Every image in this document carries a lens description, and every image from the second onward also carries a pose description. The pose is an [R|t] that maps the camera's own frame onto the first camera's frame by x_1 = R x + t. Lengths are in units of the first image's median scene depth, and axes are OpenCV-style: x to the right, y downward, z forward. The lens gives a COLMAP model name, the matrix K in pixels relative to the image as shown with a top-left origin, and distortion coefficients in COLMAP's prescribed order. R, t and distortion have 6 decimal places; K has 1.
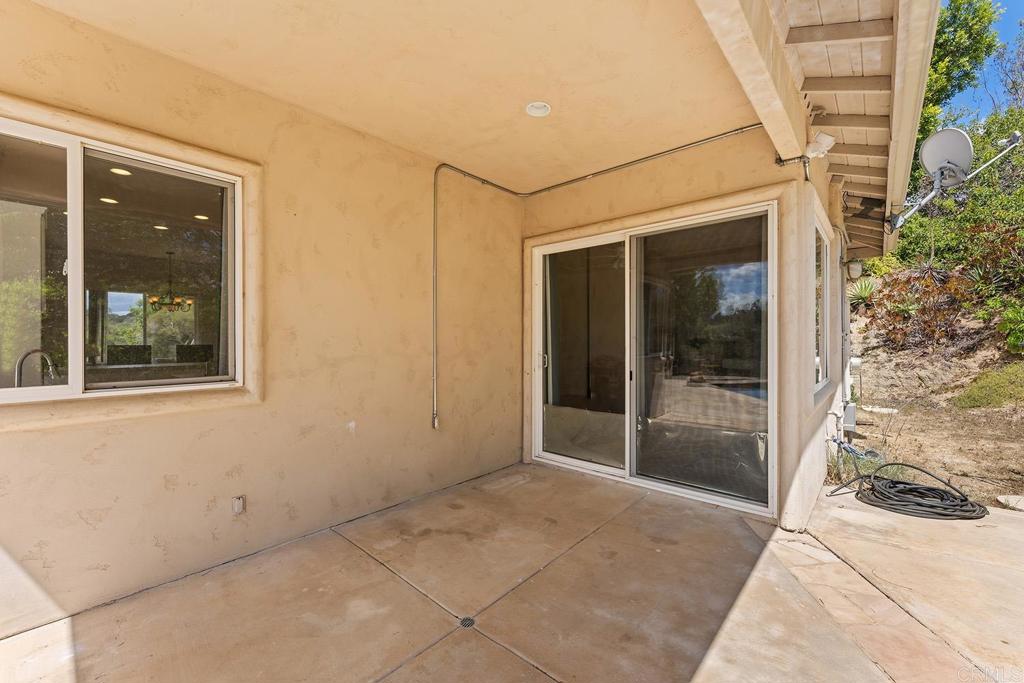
lens RADIAL K [[412.8, 0, 512.0], [0, 412.8, 341.5], [0, 0, 1]] dist [0.000911, 0.000055]
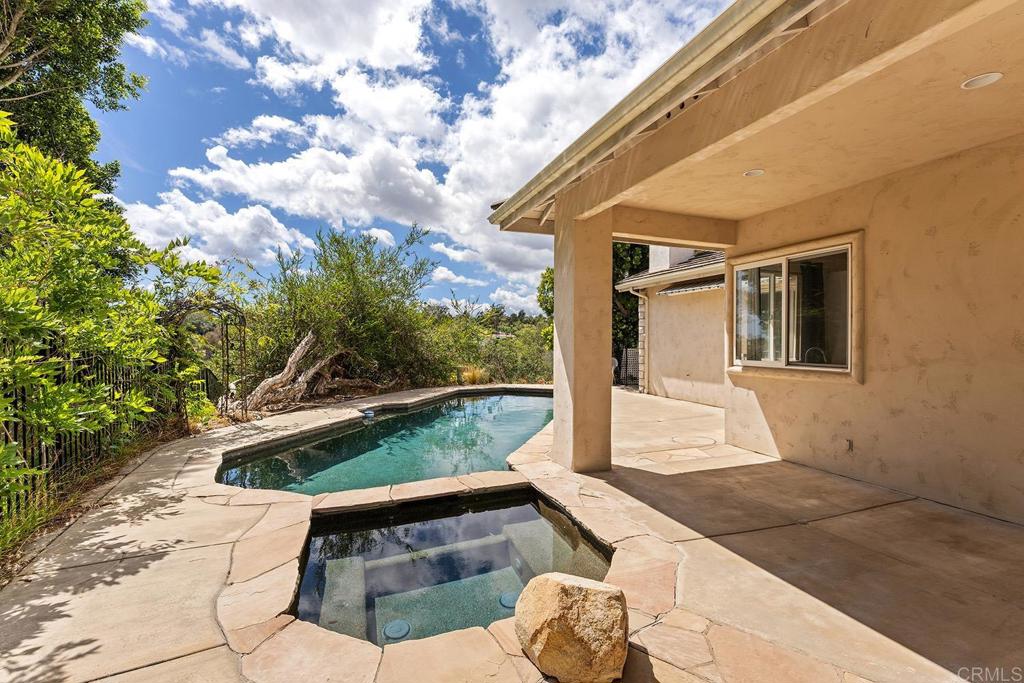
lens RADIAL K [[435.7, 0, 512.0], [0, 435.7, 341.5], [0, 0, 1]] dist [-0.015693, -0.000303]
pose [[-0.461011, 0.002173, -0.887392, 1.224619], [-0.003750, 0.999983, 0.004397, -0.012595], [0.887387, 0.005355, -0.460995, 0.503712]]
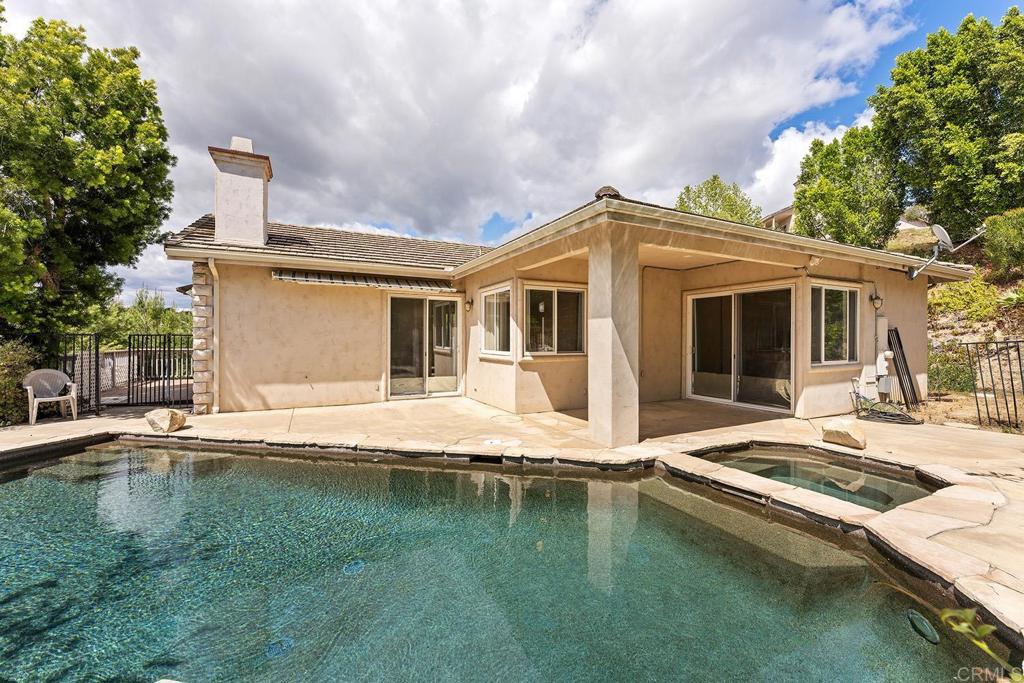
lens RADIAL K [[403.3, 0, 512.0], [0, 403.3, 341.5], [0, 0, 1]] dist [0.000551, -0.000002]
pose [[0.931595, 0.005429, -0.363457, -0.045461], [-0.004033, 0.999981, 0.004598, -0.004453], [0.363475, -0.002818, 0.931600, -1.787820]]
